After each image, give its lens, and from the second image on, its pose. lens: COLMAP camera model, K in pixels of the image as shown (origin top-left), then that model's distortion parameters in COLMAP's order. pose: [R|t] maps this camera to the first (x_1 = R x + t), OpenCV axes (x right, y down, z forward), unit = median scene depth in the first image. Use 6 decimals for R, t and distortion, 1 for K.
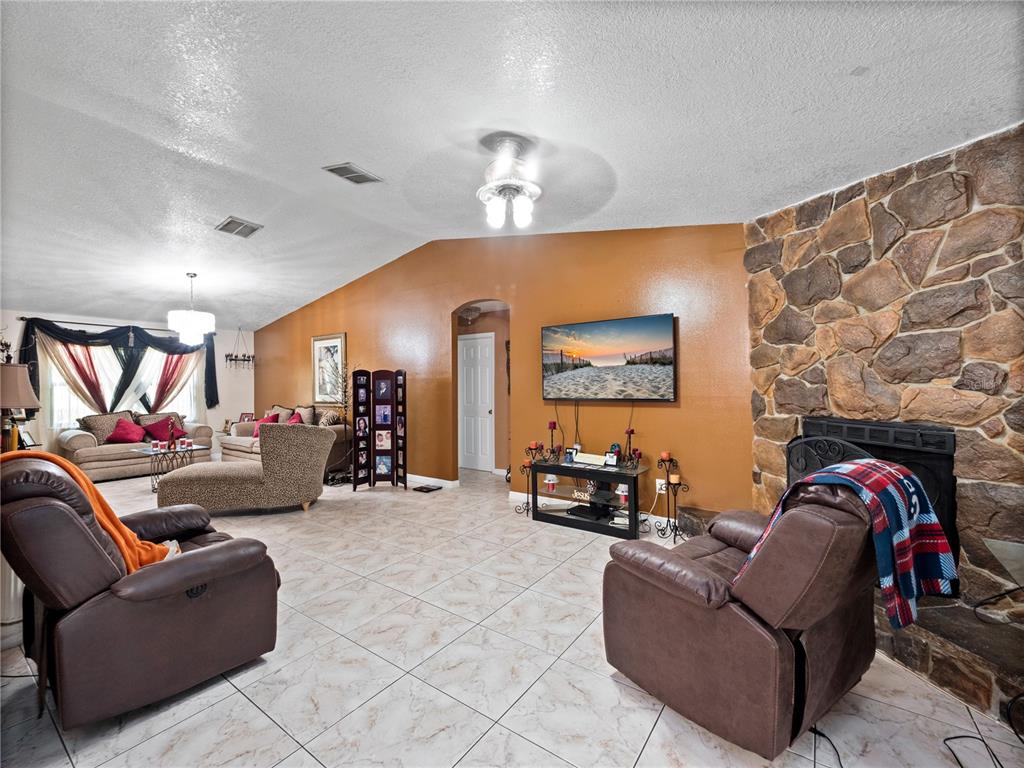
lens RADIAL K [[431.3, 0, 512.7], [0, 431.3, 388.4], [0, 0, 1]] dist [-0.001718, -0.000176]
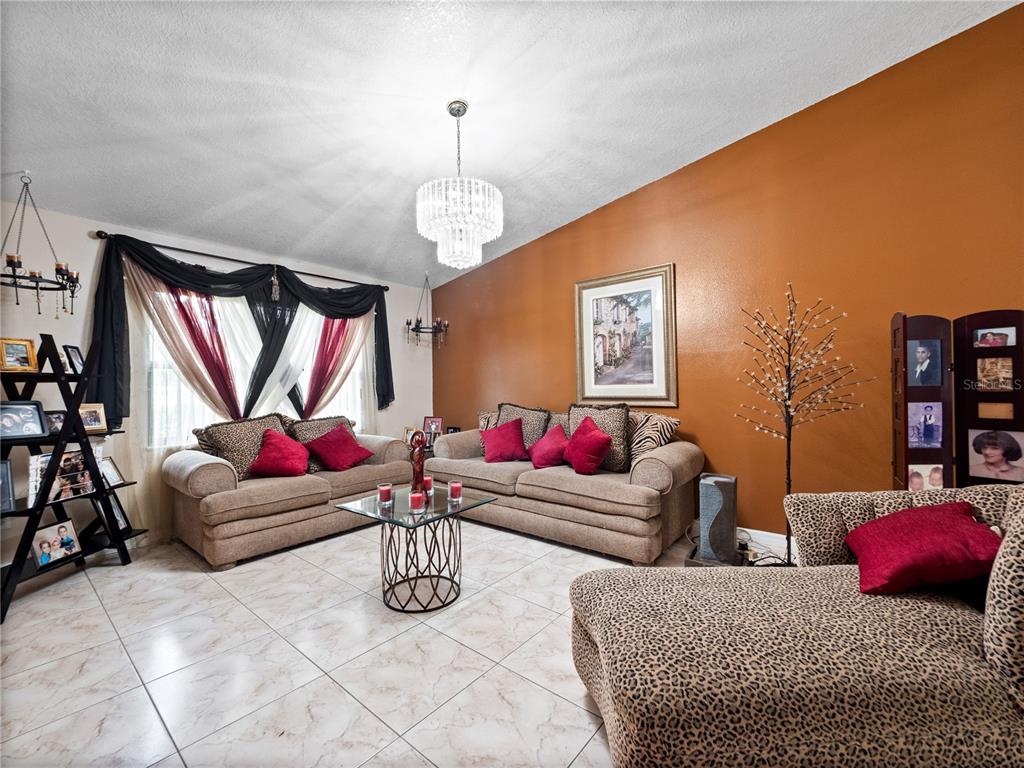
lens RADIAL K [[431.3, 0, 514.2], [0, 431.3, 386.2], [0, 0, 1]] dist [-0.001718, -0.000176]
pose [[0.997298, -0.005001, -0.073288, -0.581832], [0.004648, 0.999977, -0.004988, 0.021499], [0.073312, 0.004634, 0.997298, 0.500751]]
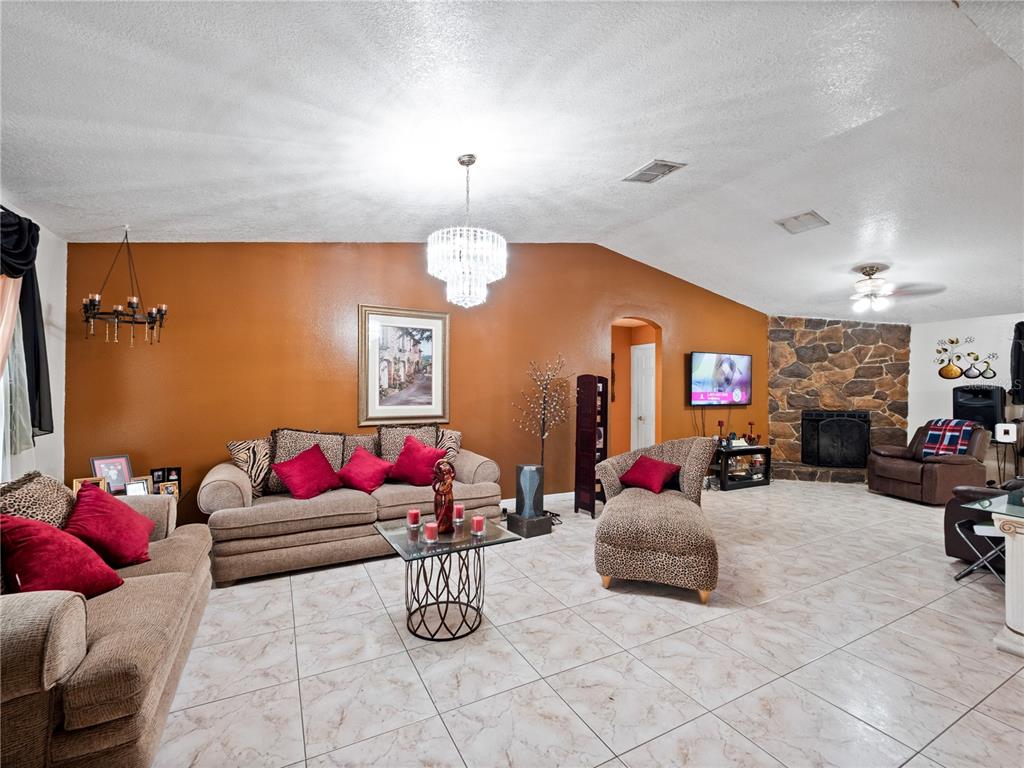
lens RADIAL K [[431.3, 0, 503.9], [0, 431.3, 398.2], [0, 0, 1]] dist [-0.001718, -0.000176]
pose [[0.463271, 0.000047, 0.886217, -1.016763], [-0.006663, 0.999972, 0.003430, 0.001502], [-0.886192, -0.007494, 0.463258, 0.653417]]
